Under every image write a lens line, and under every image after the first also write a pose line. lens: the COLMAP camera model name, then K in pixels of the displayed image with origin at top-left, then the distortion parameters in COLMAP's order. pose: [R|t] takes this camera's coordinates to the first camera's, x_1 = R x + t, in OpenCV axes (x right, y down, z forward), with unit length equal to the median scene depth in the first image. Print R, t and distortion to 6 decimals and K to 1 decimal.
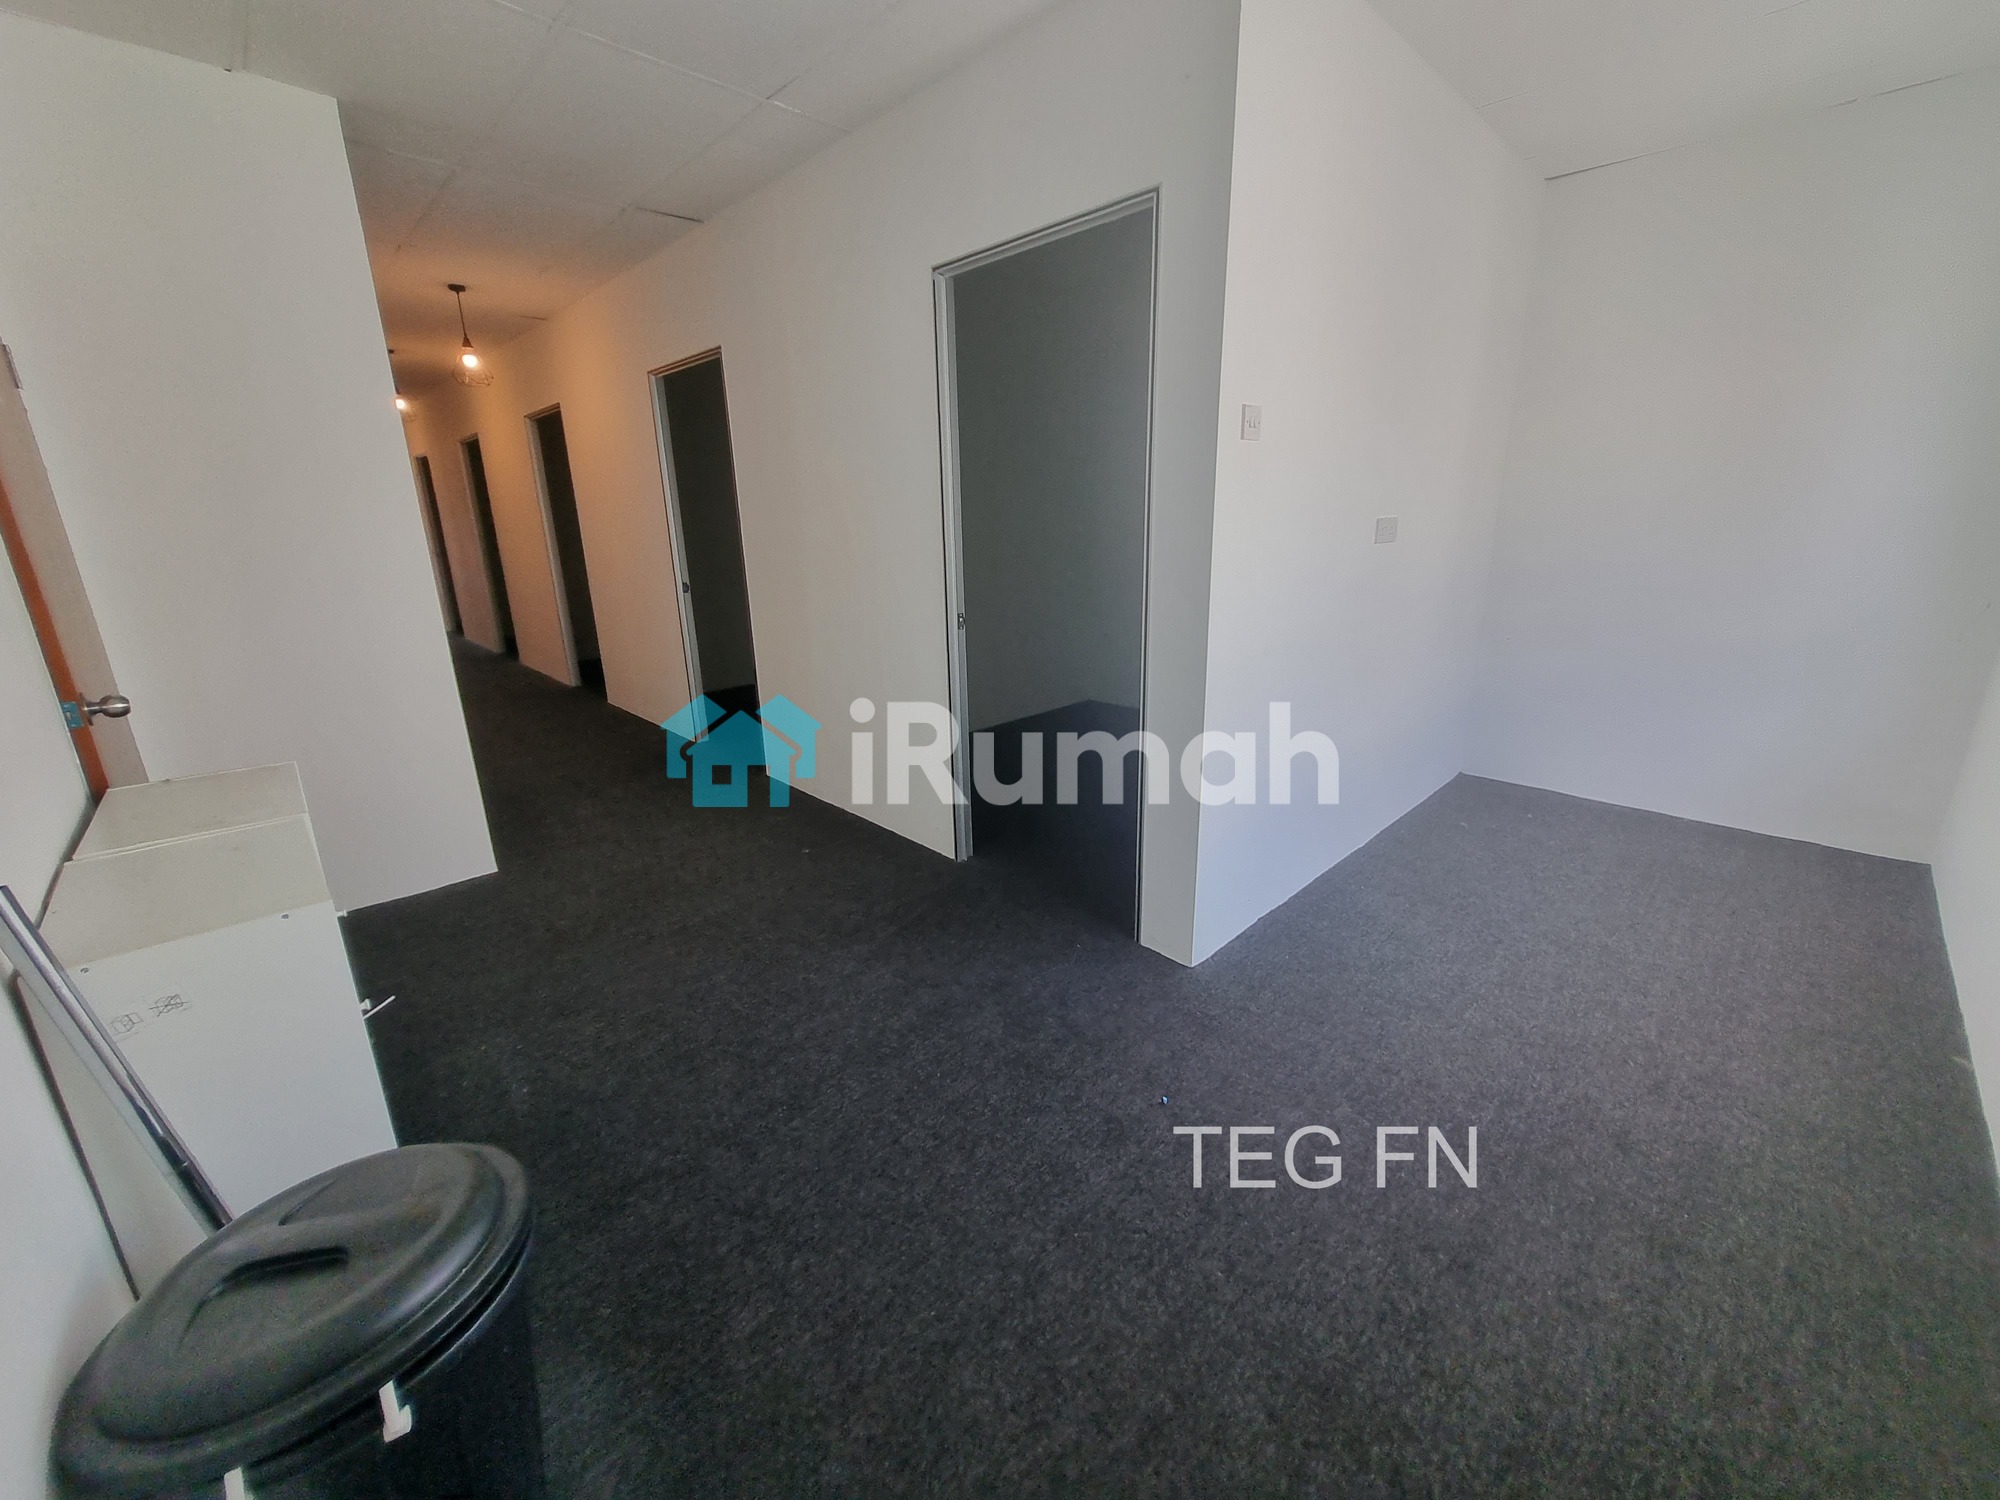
lens RADIAL K [[801.0, 0, 1000.0], [0, 801.0, 750.0], [0, 0, 1]] dist [0.001761, 0.000024]
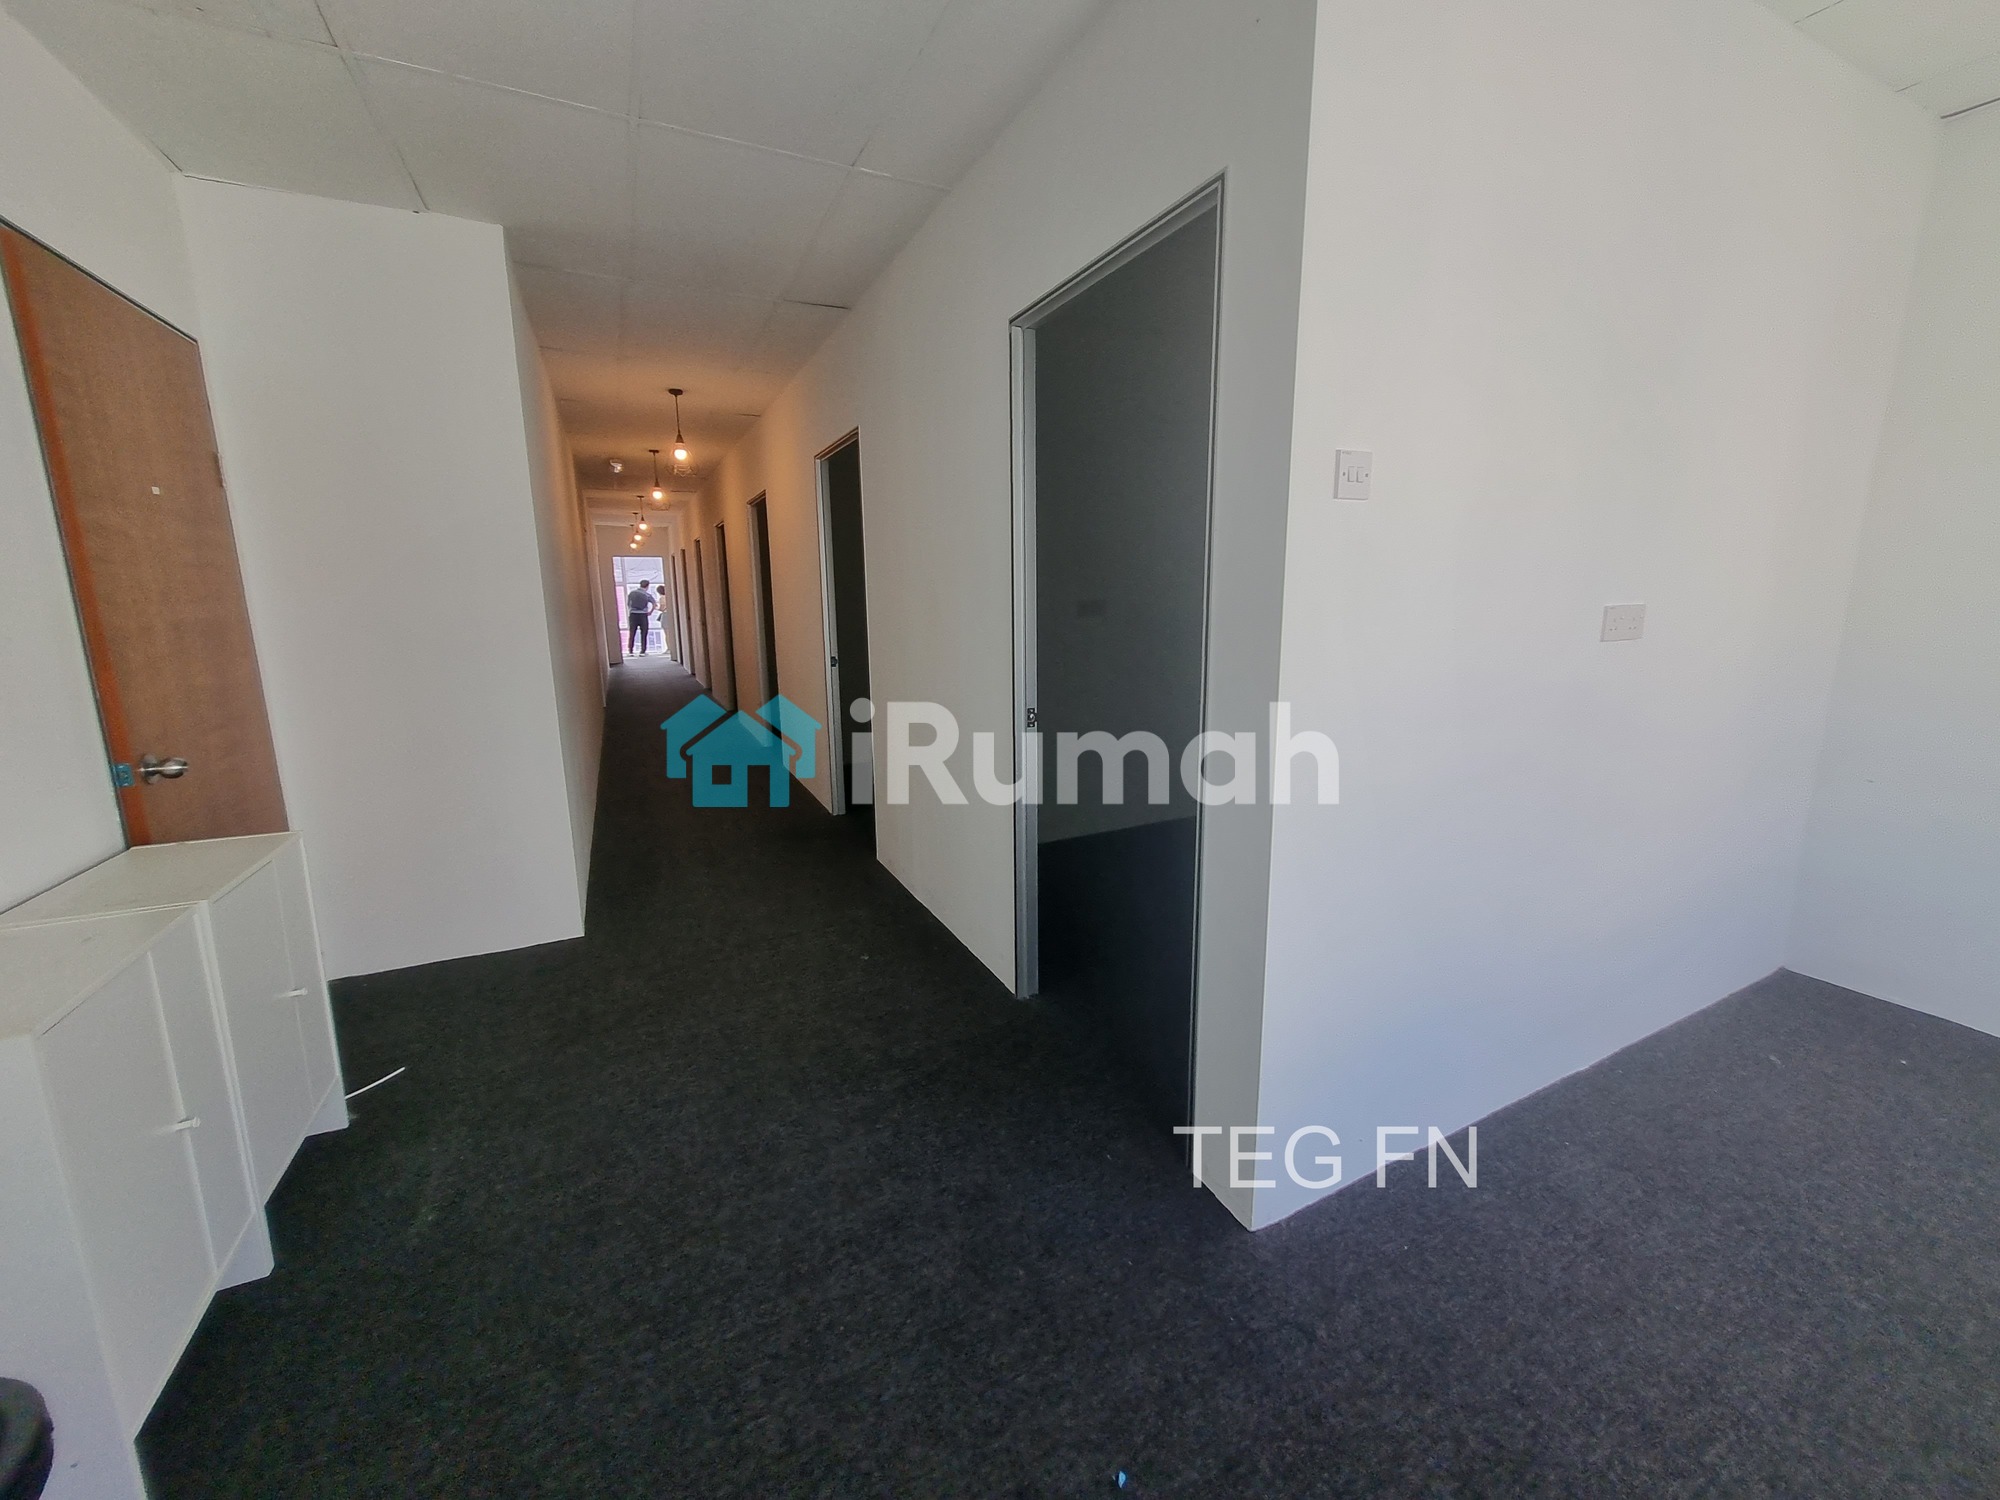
lens RADIAL K [[789.4, 0, 1000.0], [0, 789.4, 750.0], [0, 0, 1]] dist [0.000049, -0.000292]
pose [[0.952050, 0.065884, -0.298766, 0.211442], [-0.090204, 0.993576, -0.068340, -0.082622], [0.292344, 0.092013, 0.951876, 0.239596]]
